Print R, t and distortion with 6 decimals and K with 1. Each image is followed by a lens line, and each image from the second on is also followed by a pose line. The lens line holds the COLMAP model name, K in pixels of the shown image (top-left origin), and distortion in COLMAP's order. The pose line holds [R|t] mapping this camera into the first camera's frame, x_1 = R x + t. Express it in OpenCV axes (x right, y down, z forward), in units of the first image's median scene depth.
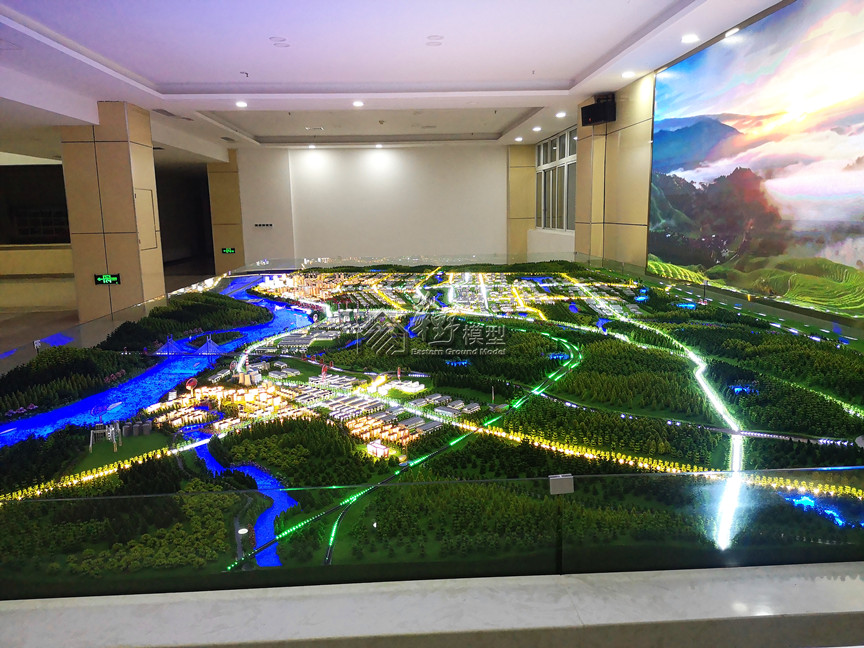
lens RADIAL K [[670.4, 0, 427.4], [0, 670.4, 323.6], [0, 0, 1]] dist [0.099735, -0.132034]
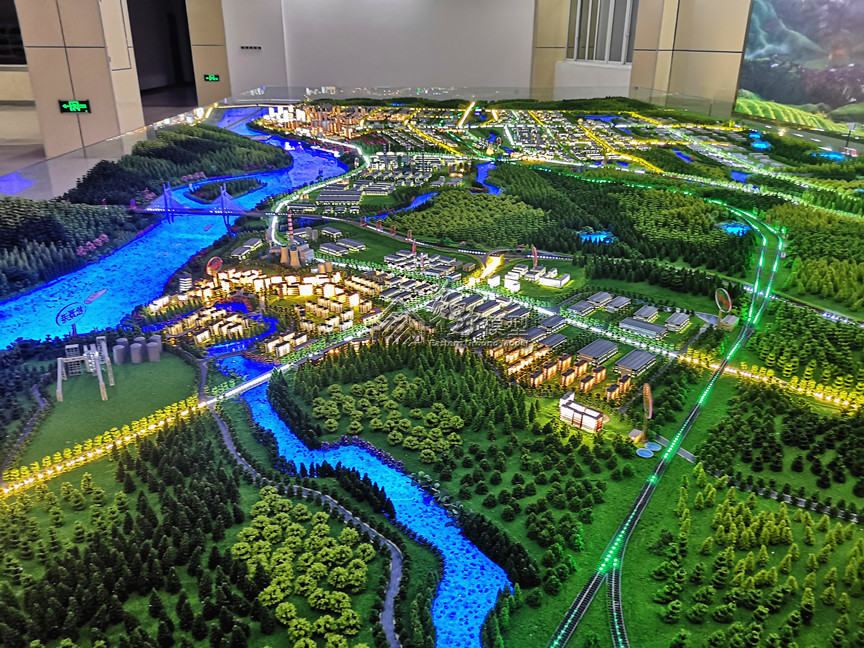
lens RADIAL K [[670.4, 0, 427.4], [0, 670.4, 323.6], [0, 0, 1]] dist [0.099735, -0.132034]
pose [[0.999581, 0.018239, 0.022456, -0.107392], [-0.022779, 0.974711, 0.222304, -0.003383], [-0.017834, -0.222723, 0.974719, 0.241879]]
